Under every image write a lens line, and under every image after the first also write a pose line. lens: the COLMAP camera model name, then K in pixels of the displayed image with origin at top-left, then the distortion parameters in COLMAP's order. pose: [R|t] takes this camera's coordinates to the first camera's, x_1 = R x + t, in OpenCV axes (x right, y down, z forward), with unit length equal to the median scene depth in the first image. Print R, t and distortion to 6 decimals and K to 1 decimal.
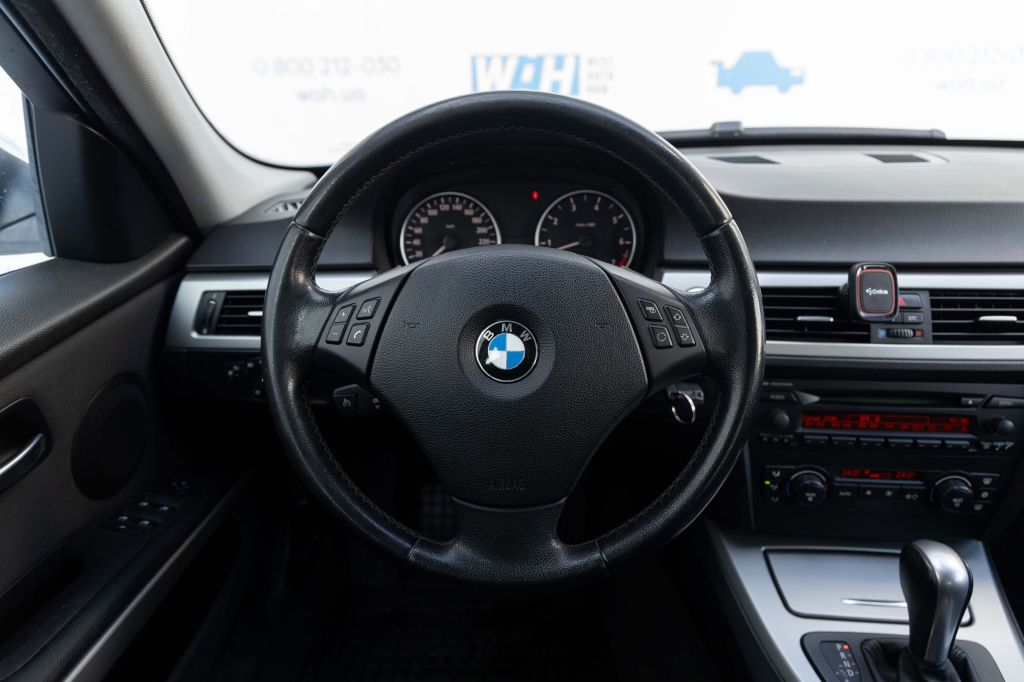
lens RADIAL K [[686.0, 0, 512.0], [0, 686.0, 341.0], [0, 0, 1]] dist [0.003979, 0.002175]
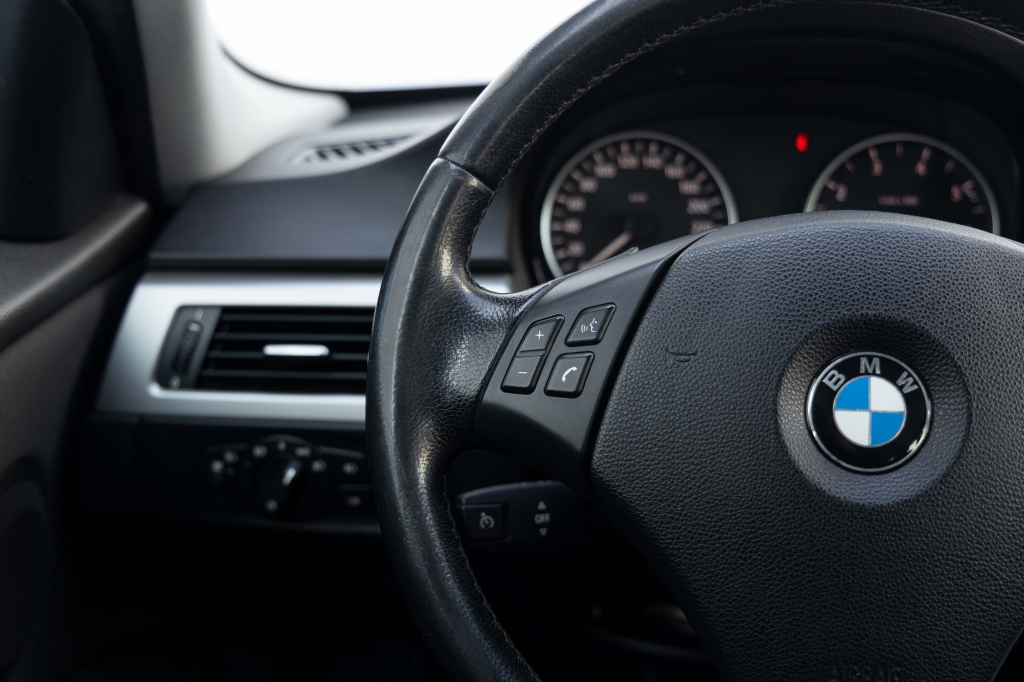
lens RADIAL K [[1342.0, 0, 512.0], [0, 1342.0, 341.0], [0, 0, 1]] dist [0.000855, -0.077831]
pose [[0.999684, 0.024034, -0.007351, -0.188863], [-0.024649, 0.994694, -0.099882, 0.048549], [0.004911, 0.100032, 0.994972, -0.002458]]
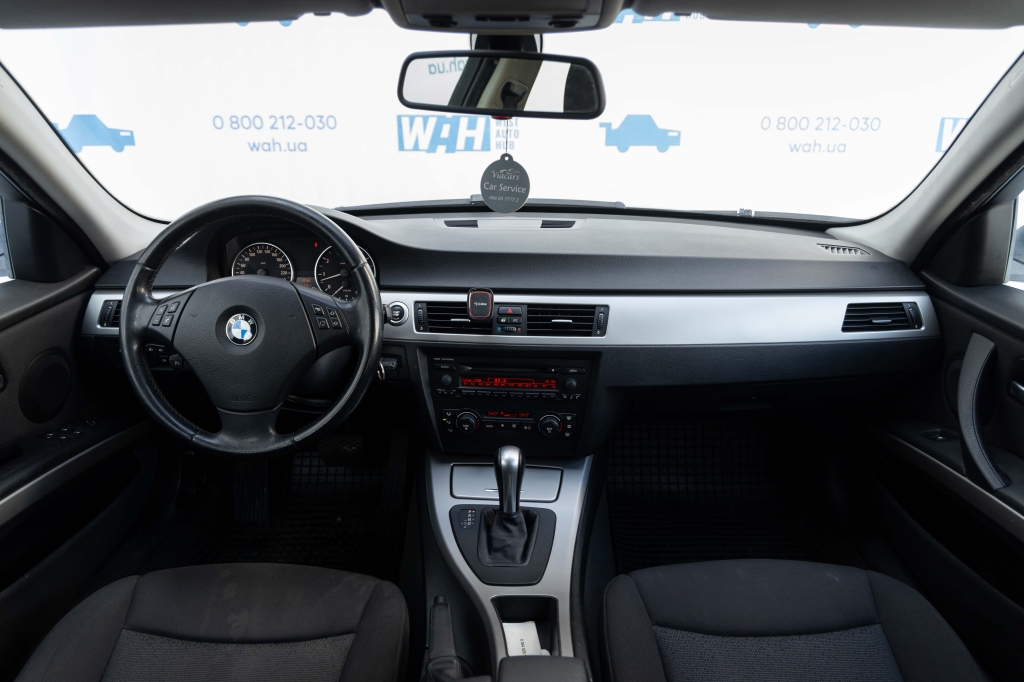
lens RADIAL K [[678.7, 0, 512.0], [0, 678.7, 341.0], [0, 0, 1]] dist [-0.002156, -0.003070]
pose [[0.999770, 0.011166, 0.018327, 0.508812], [-0.010381, 0.999047, -0.042390, 0.085187], [-0.018782, 0.042190, 0.998933, -0.656889]]
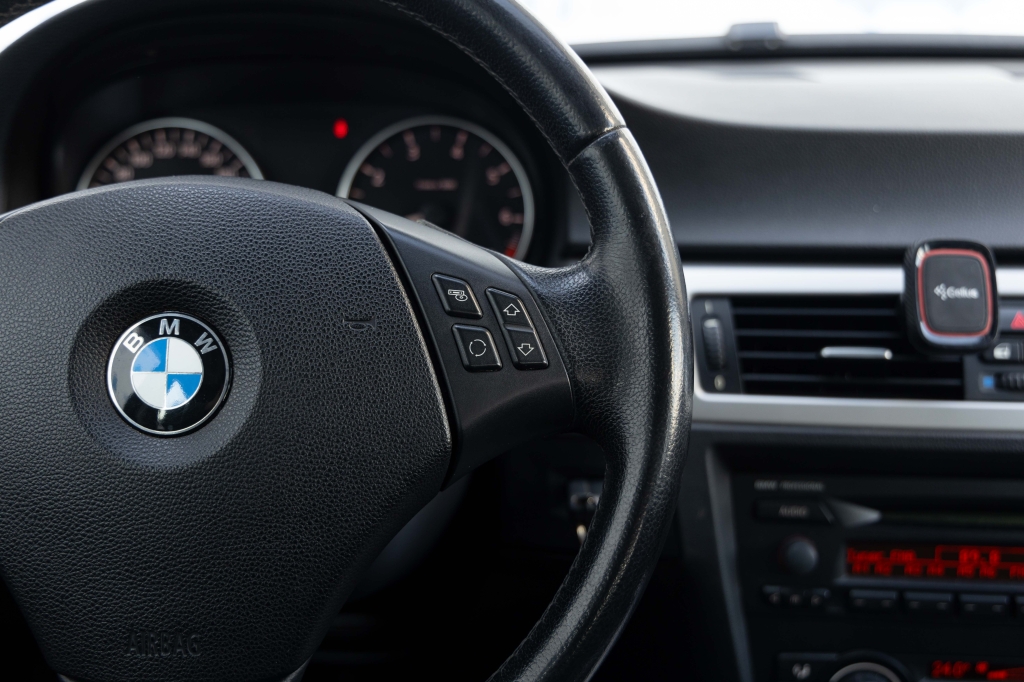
lens RADIAL K [[1342.0, 0, 512.0], [0, 1342.0, 341.0], [0, 0, 1]] dist [0.000855, -0.077831]
pose [[0.999907, 0.005382, 0.012531, 0.163246], [-0.003751, 0.991934, -0.126700, 0.080816], [-0.013111, 0.126642, 0.991862, 0.012019]]
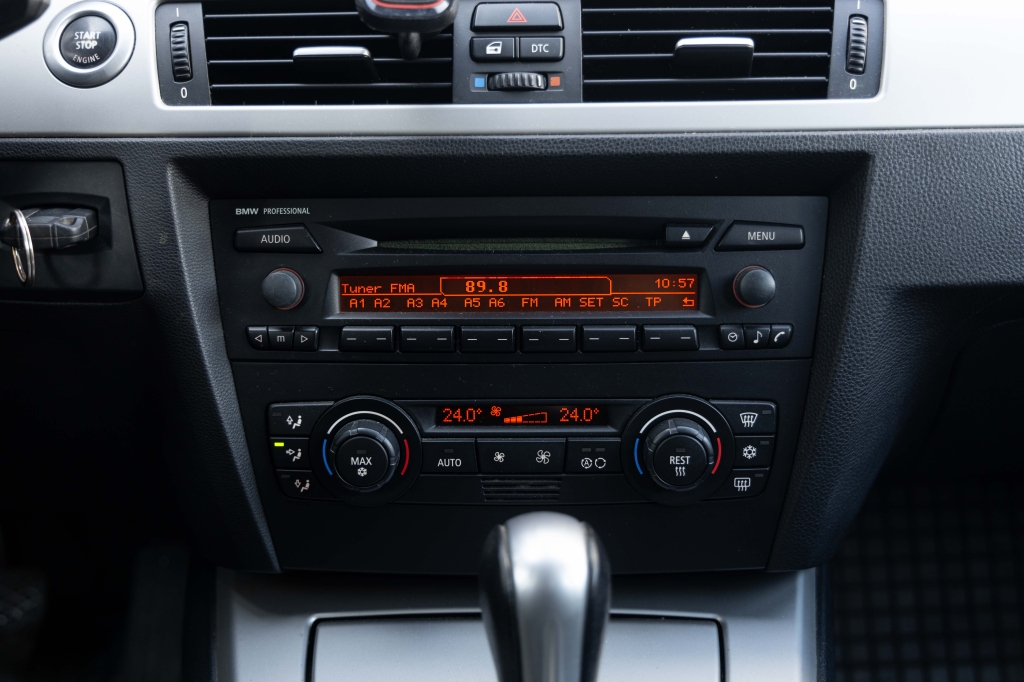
lens RADIAL K [[1342.0, 0, 512.0], [0, 1342.0, 341.0], [0, 0, 1]] dist [0.000855, -0.077831]
pose [[0.997789, -0.015683, 0.064584, 0.471692], [0.023237, 0.992750, -0.117934, 0.248284], [-0.062266, 0.119174, 0.990919, 0.131194]]
